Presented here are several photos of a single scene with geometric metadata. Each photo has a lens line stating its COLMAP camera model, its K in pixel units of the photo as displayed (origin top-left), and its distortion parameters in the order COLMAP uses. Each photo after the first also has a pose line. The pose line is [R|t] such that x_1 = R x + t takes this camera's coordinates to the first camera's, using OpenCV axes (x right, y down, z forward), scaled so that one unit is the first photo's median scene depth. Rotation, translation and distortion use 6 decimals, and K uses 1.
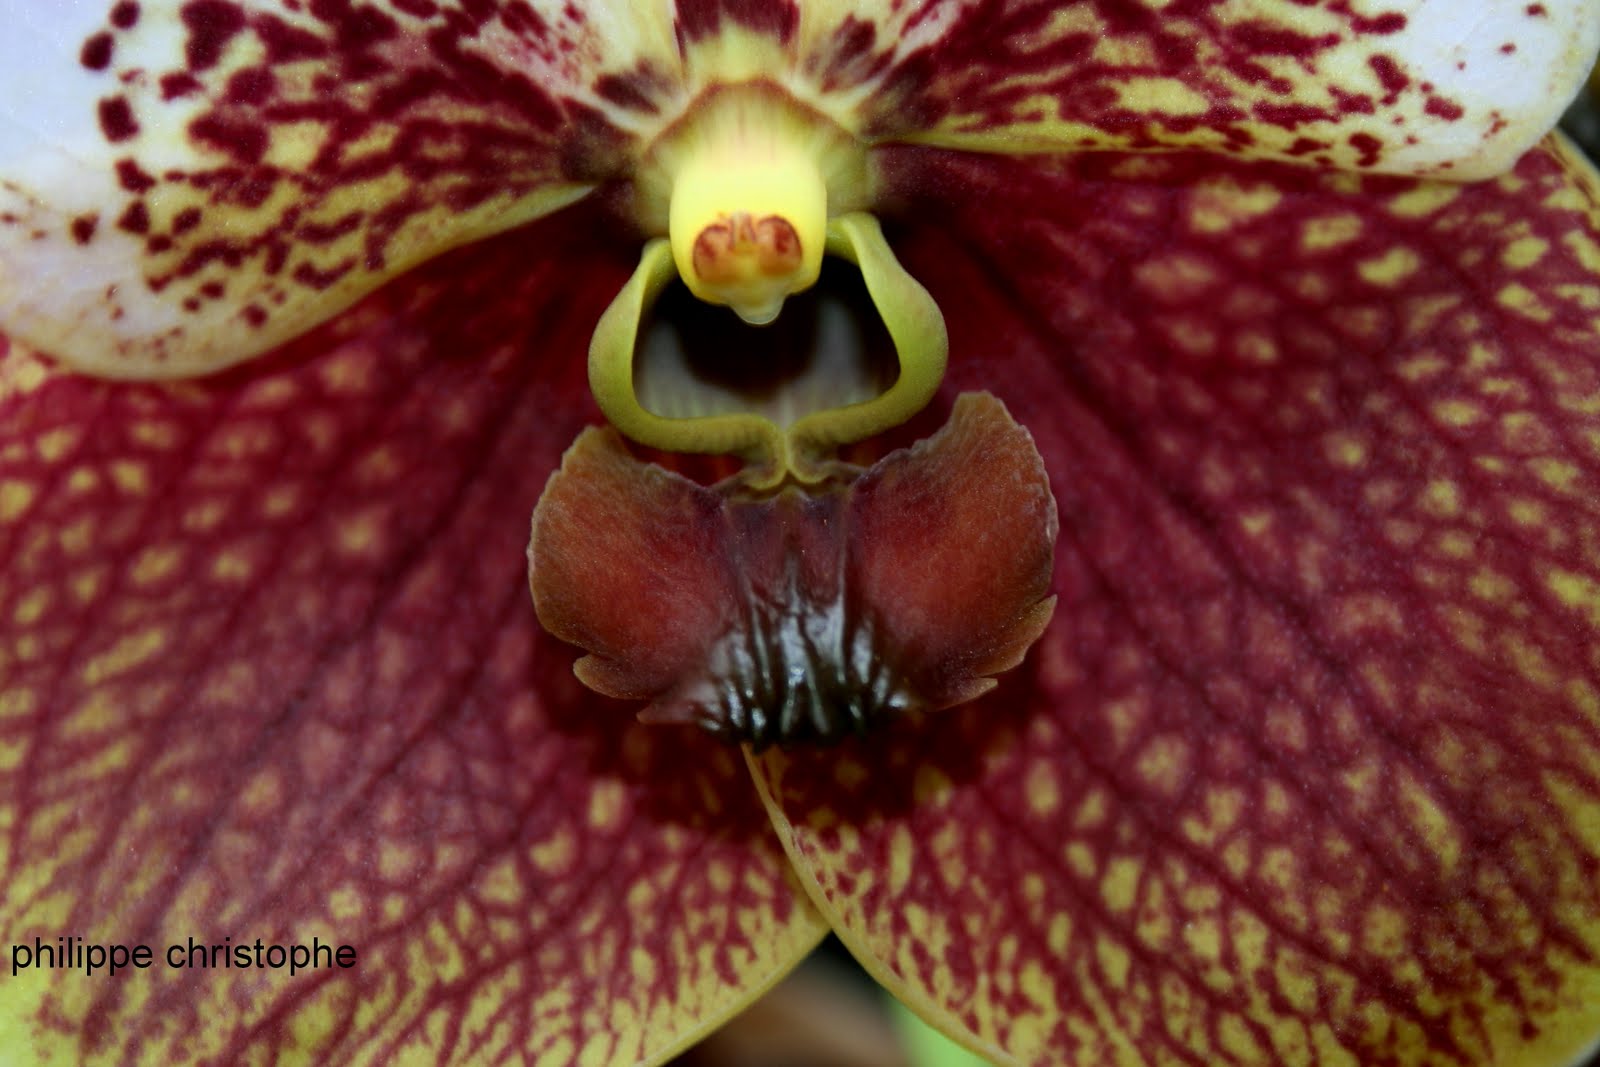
lens RADIAL K [[3672.9, 0, 800.5], [0, 3672.9, 531.6], [0, 0, 1]] dist [0.156693, 0.000000]
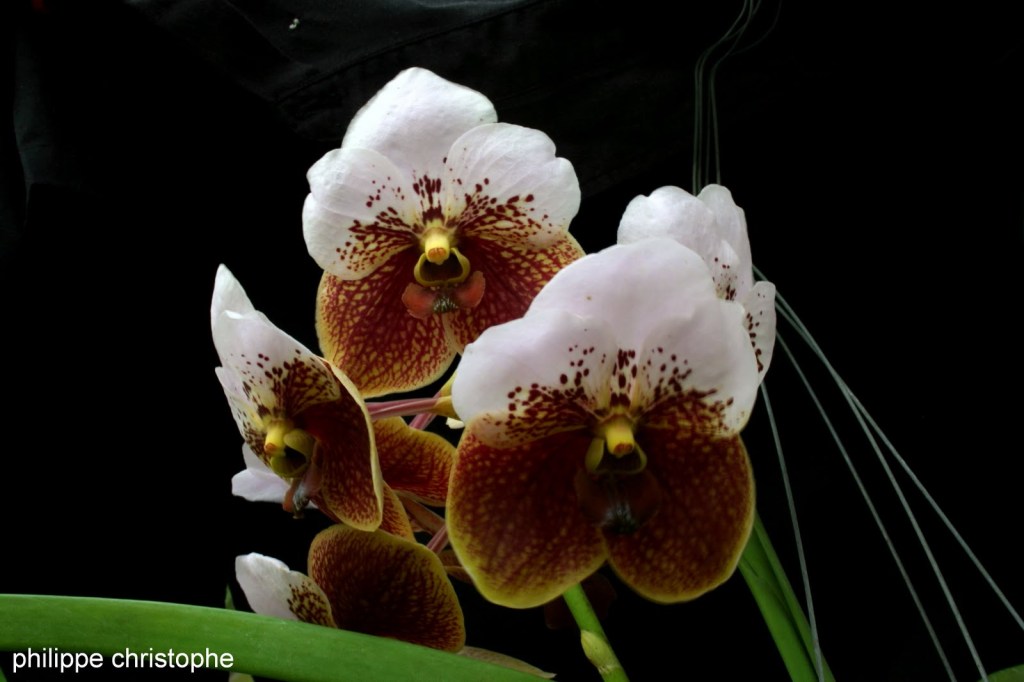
lens RADIAL K [[2350.6, 0, 511.9], [0, 2350.6, 341.5], [0, 0, 1]] dist [0.156693, 0.000000]
pose [[0.901286, 0.096692, 0.422297, -1.659234], [-0.163031, 0.978819, 0.123832, -0.635645], [-0.401378, -0.180456, 0.897959, -2.099590]]
